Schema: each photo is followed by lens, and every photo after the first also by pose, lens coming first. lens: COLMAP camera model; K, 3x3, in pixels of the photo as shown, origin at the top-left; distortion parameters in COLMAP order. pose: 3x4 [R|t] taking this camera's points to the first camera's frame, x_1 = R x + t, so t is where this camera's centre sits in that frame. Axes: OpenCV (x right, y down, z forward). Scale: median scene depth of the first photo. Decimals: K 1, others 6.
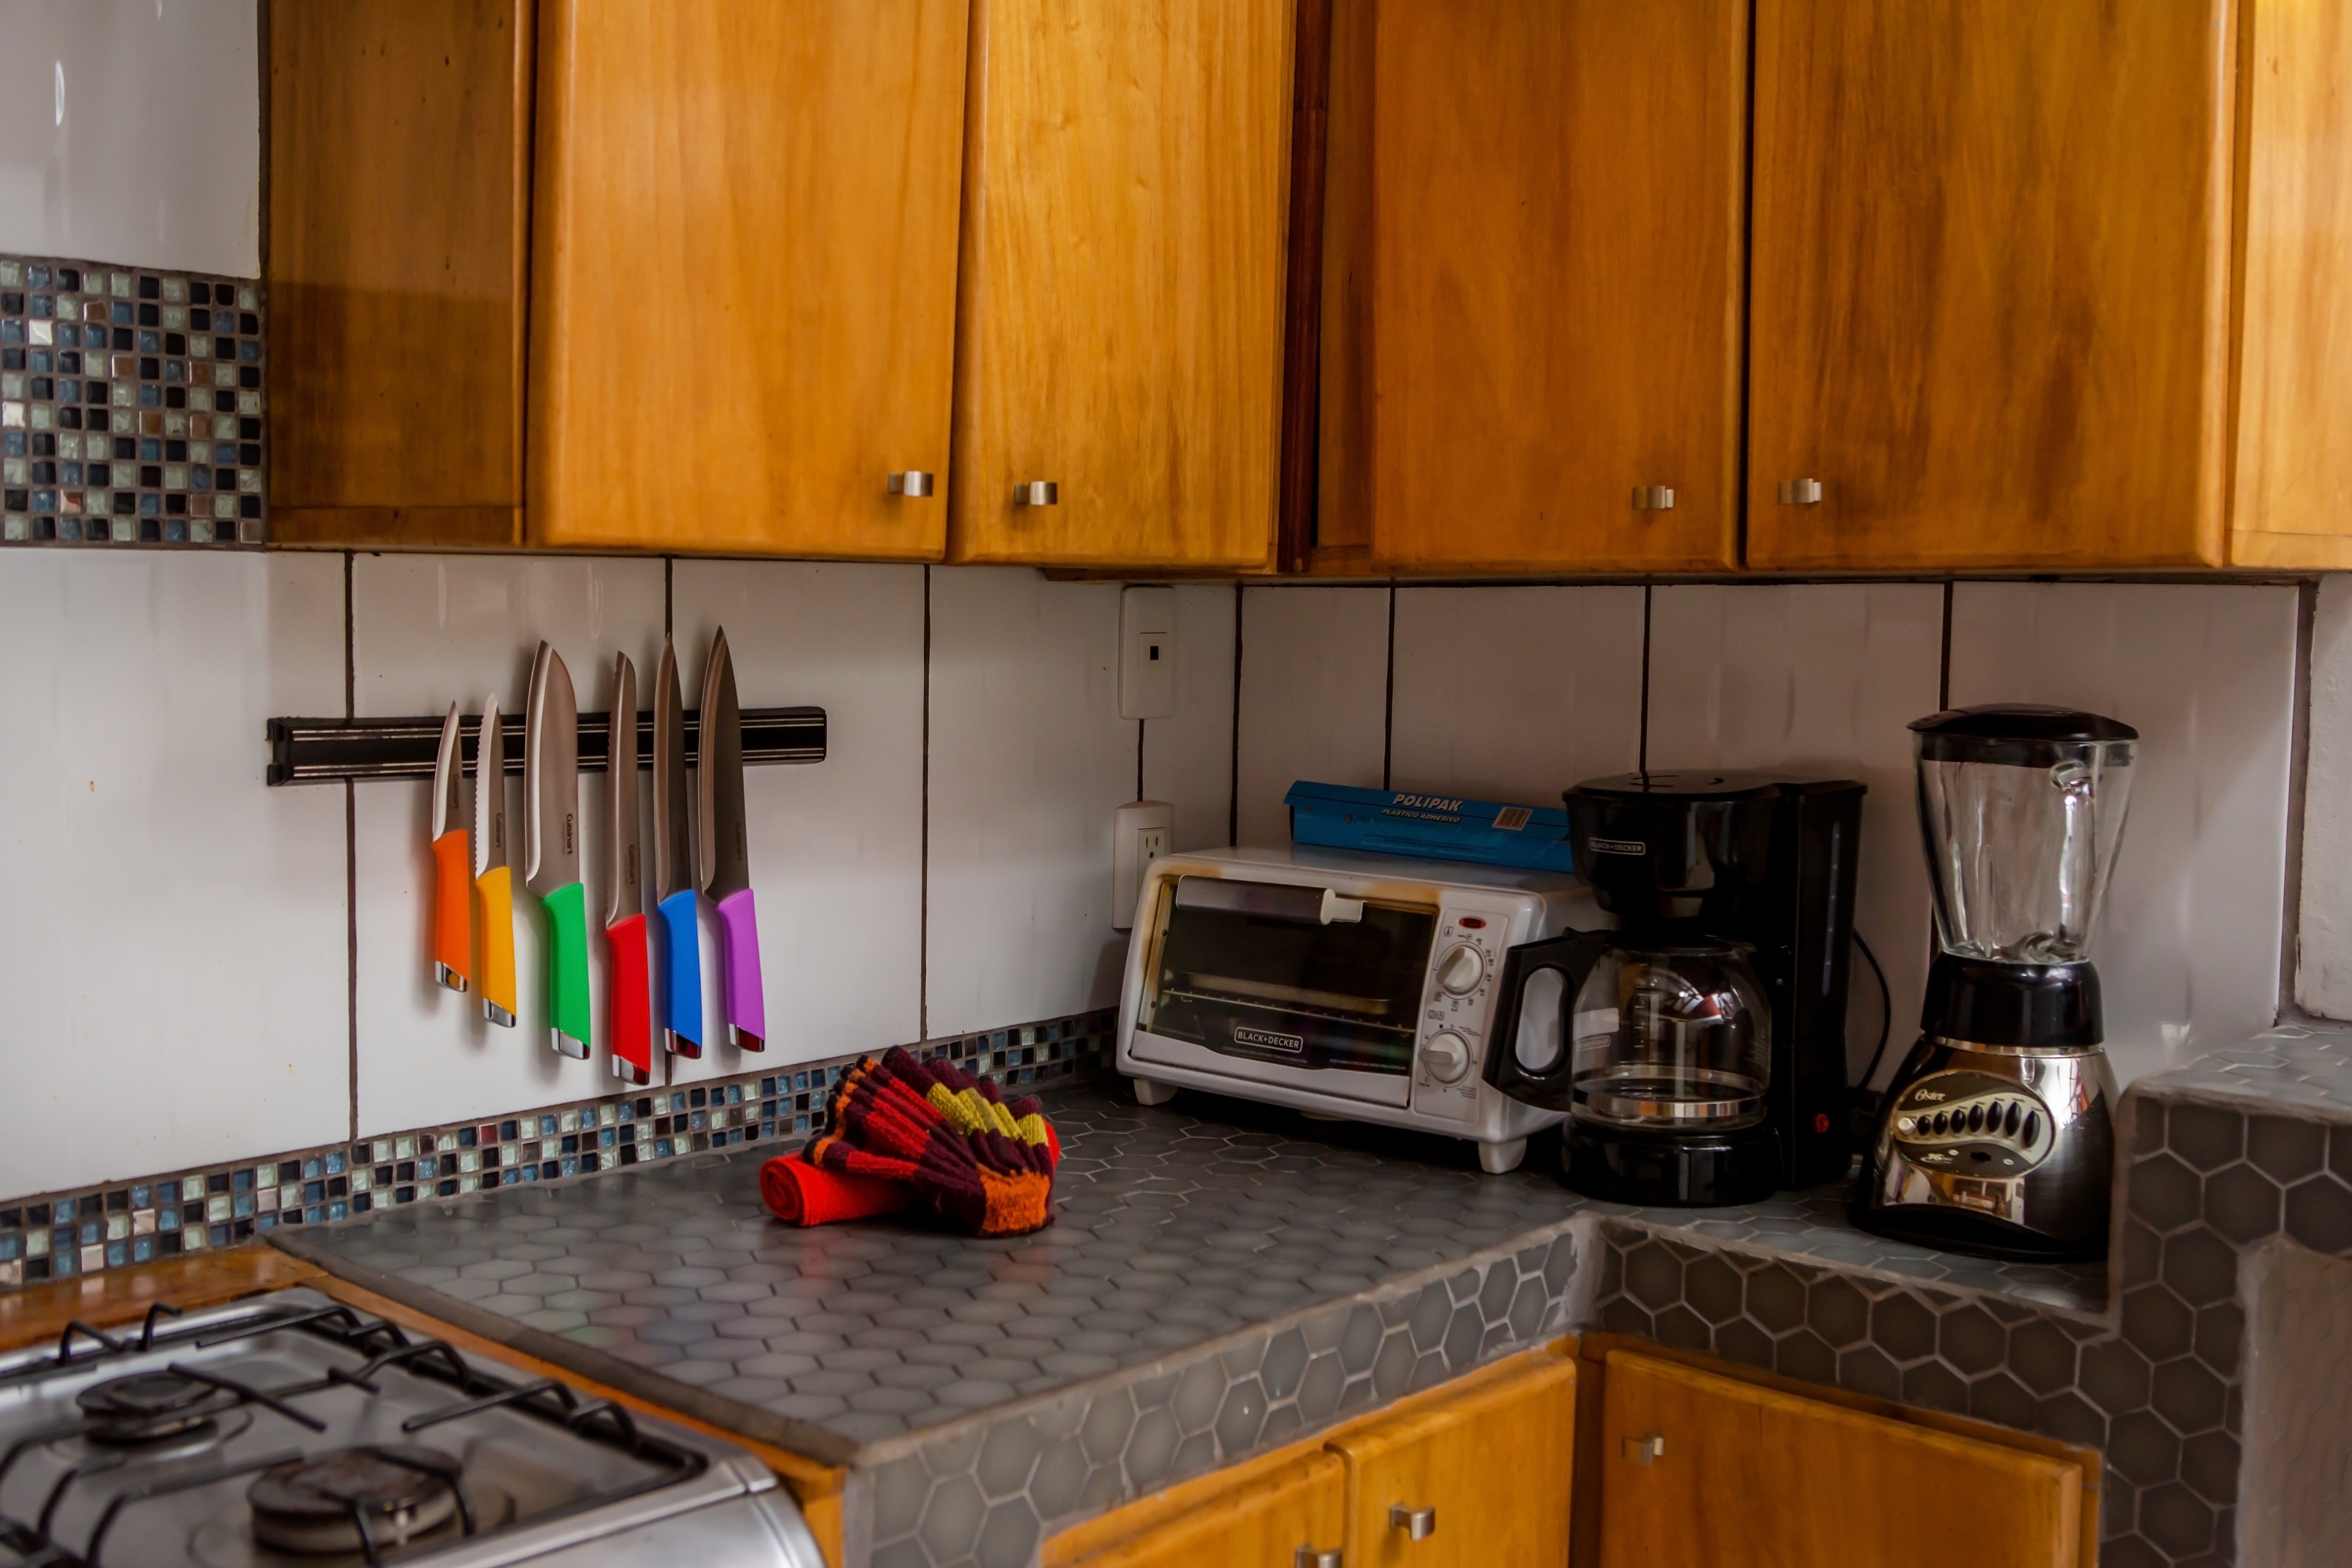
lens RADIAL K [[2452.2, 0, 1176.8], [0, 2452.2, 777.8], [0, 0, 1]] dist [-0.019048, 0.000000]
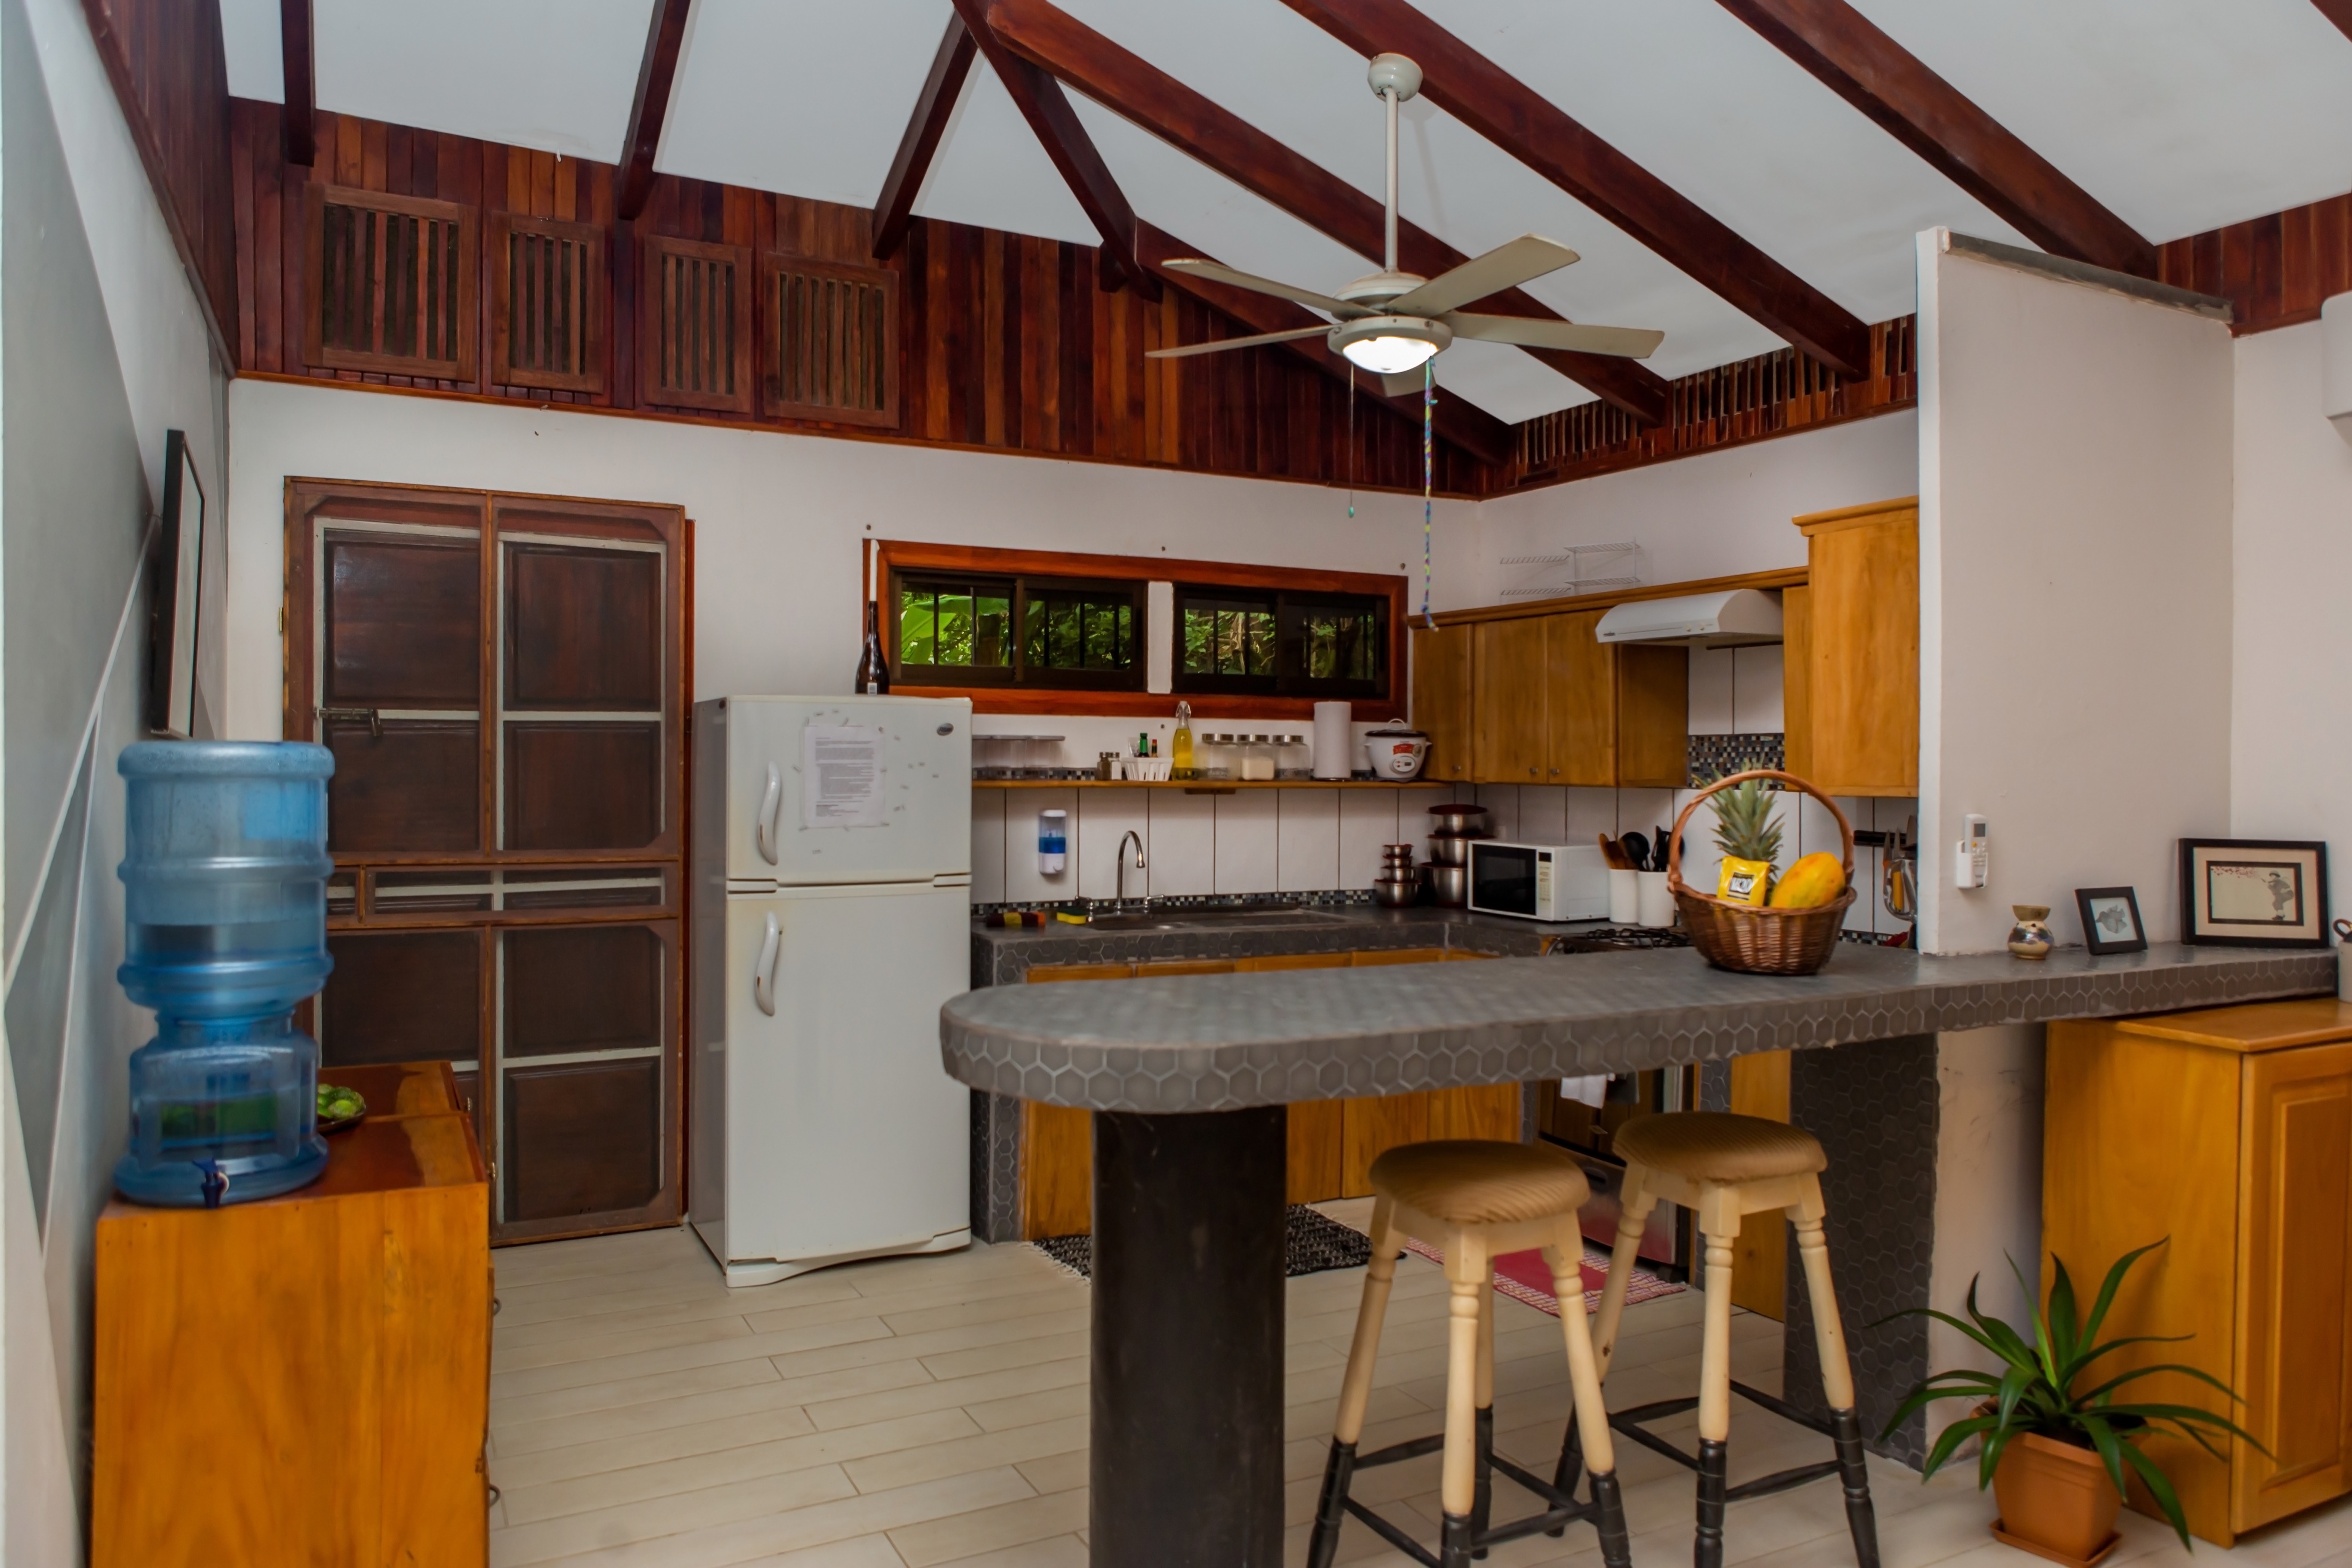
lens RADIAL K [[1598.7, 0, 1188.6], [0, 1598.7, 772.0], [0, 0, 1]] dist [-0.030206, 0.023523]
pose [[-0.355299, -0.015899, -0.934618, 2.615063], [-0.091611, 0.995634, 0.017890, -0.067878], [0.930253, 0.091978, -0.355204, 0.859840]]
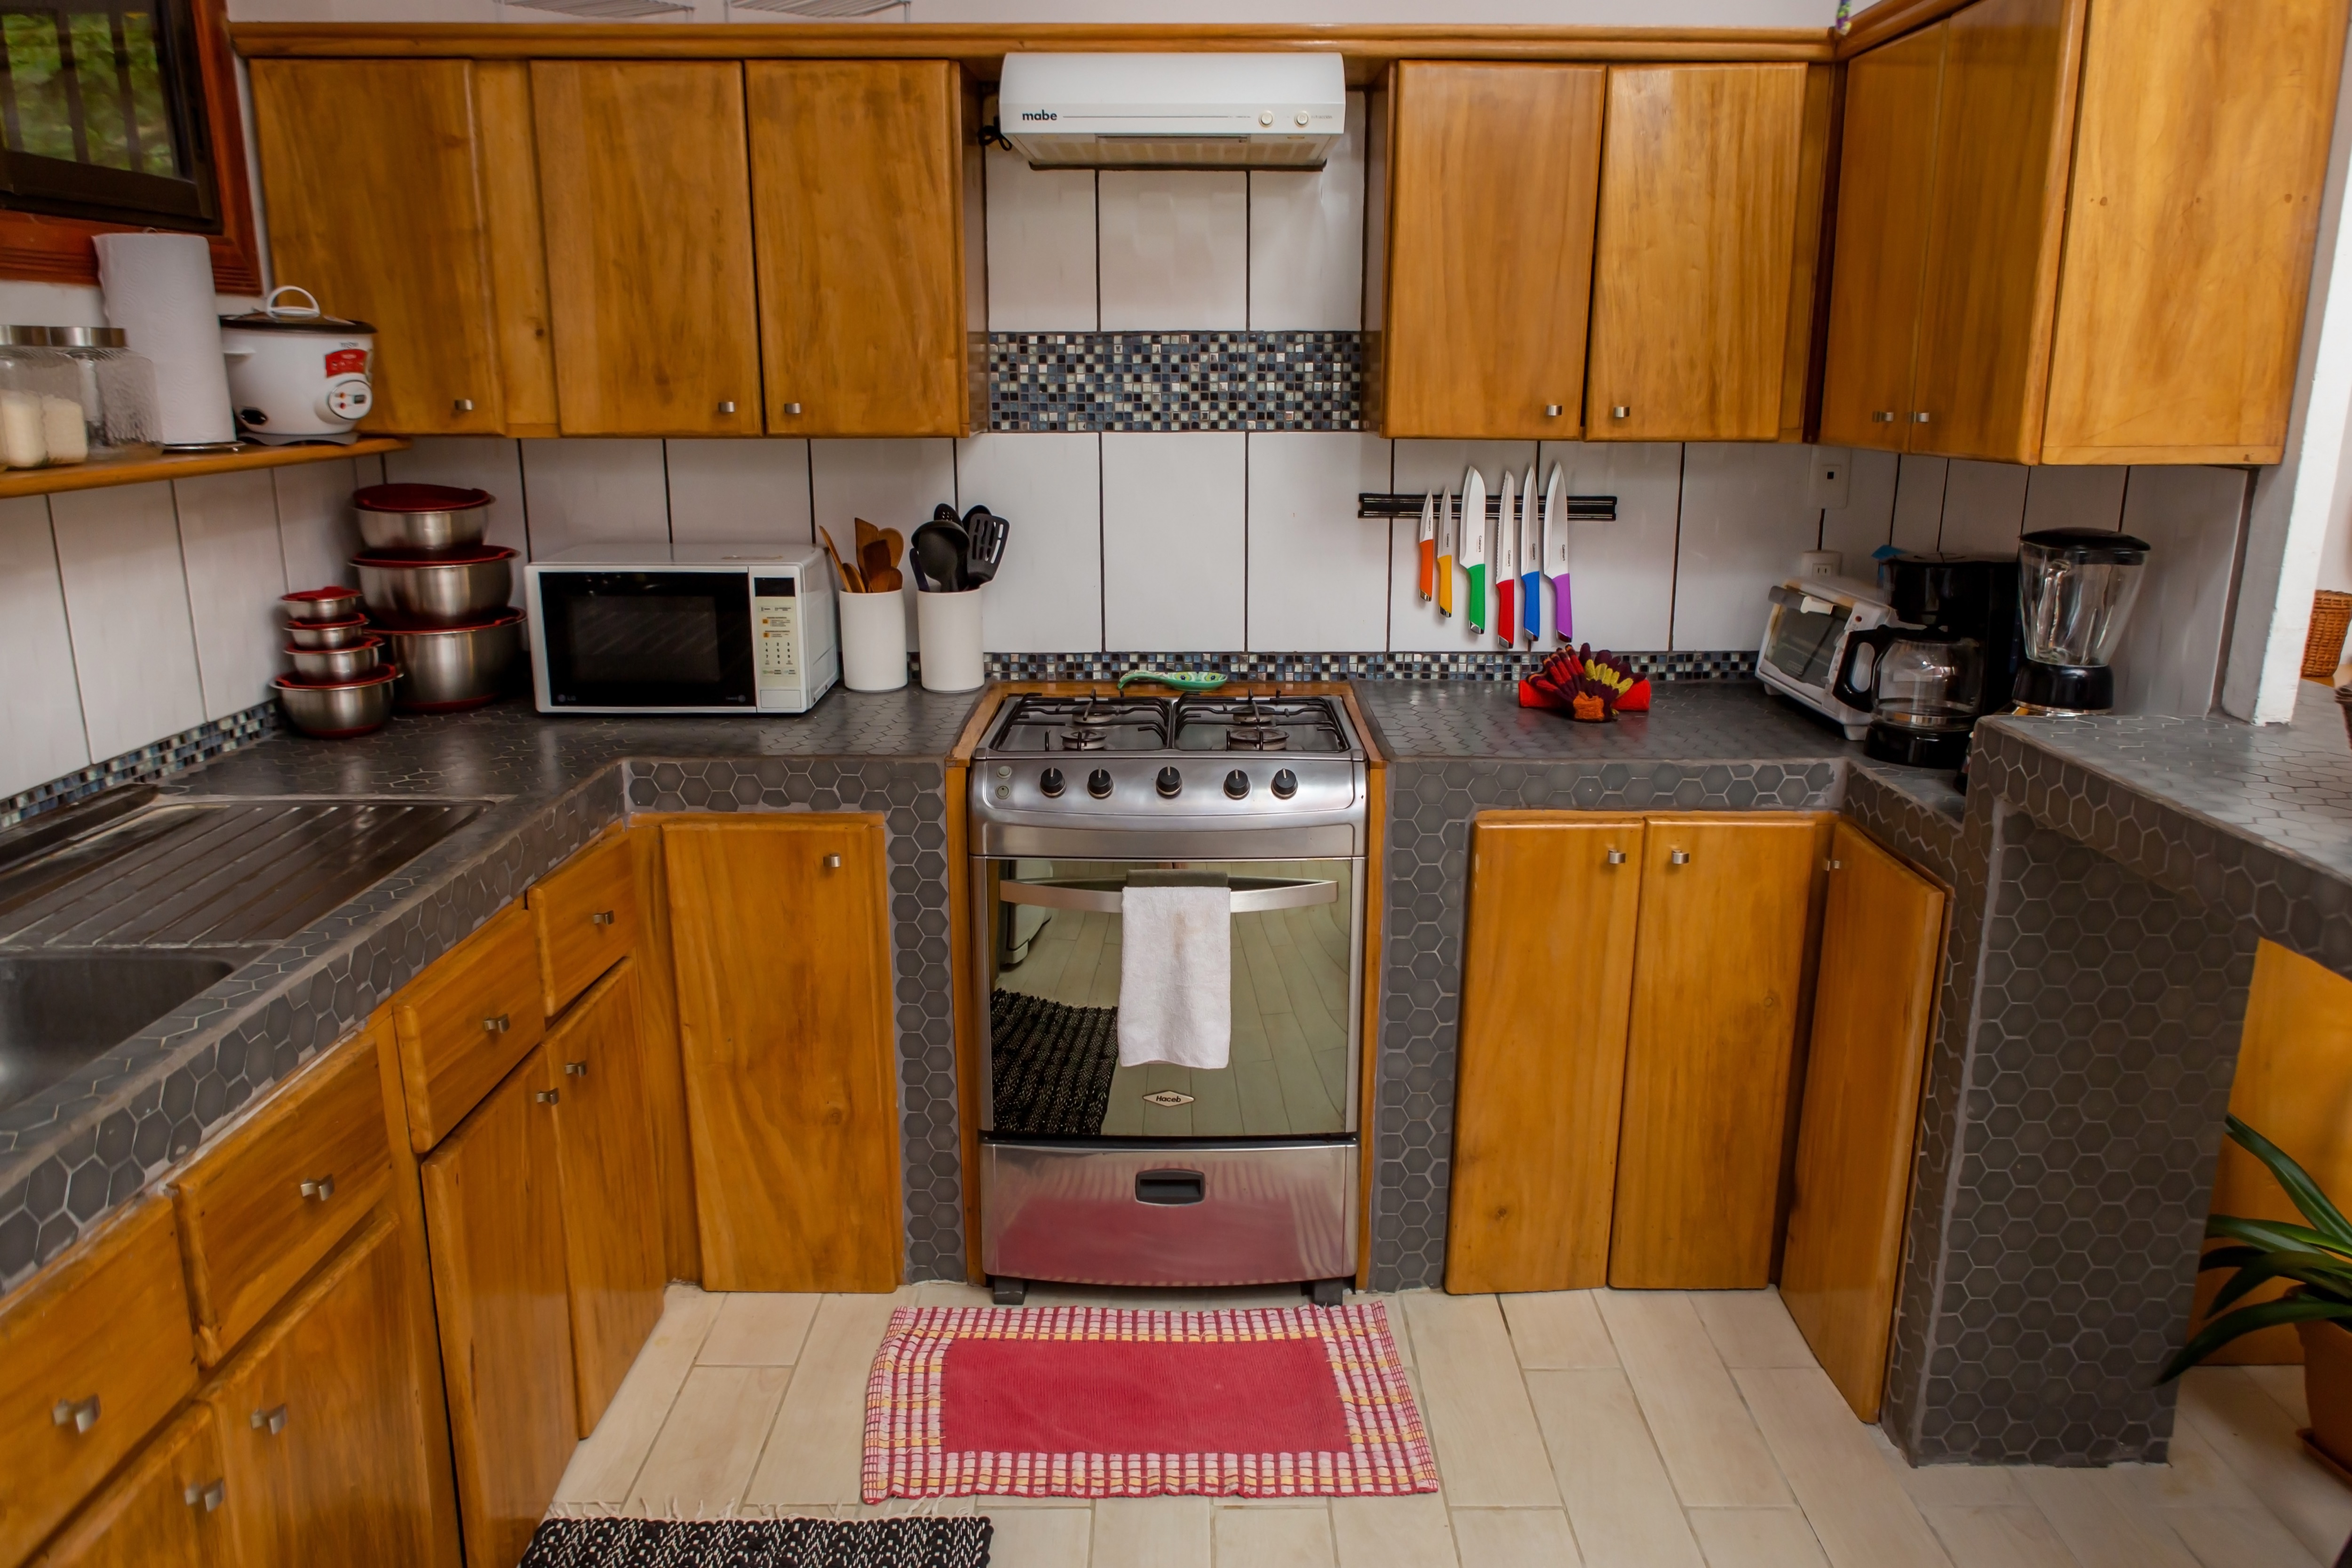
lens RADIAL K [[1598.7, 0, 1209.4], [0, 1598.7, 736.6], [0, 0, 1]] dist [-0.030206, 0.023523]
pose [[0.674344, 0.155468, -0.721866, 0.821593], [-0.048377, 0.984786, 0.166901, -0.044591], [0.736831, -0.077627, 0.671606, -0.337710]]
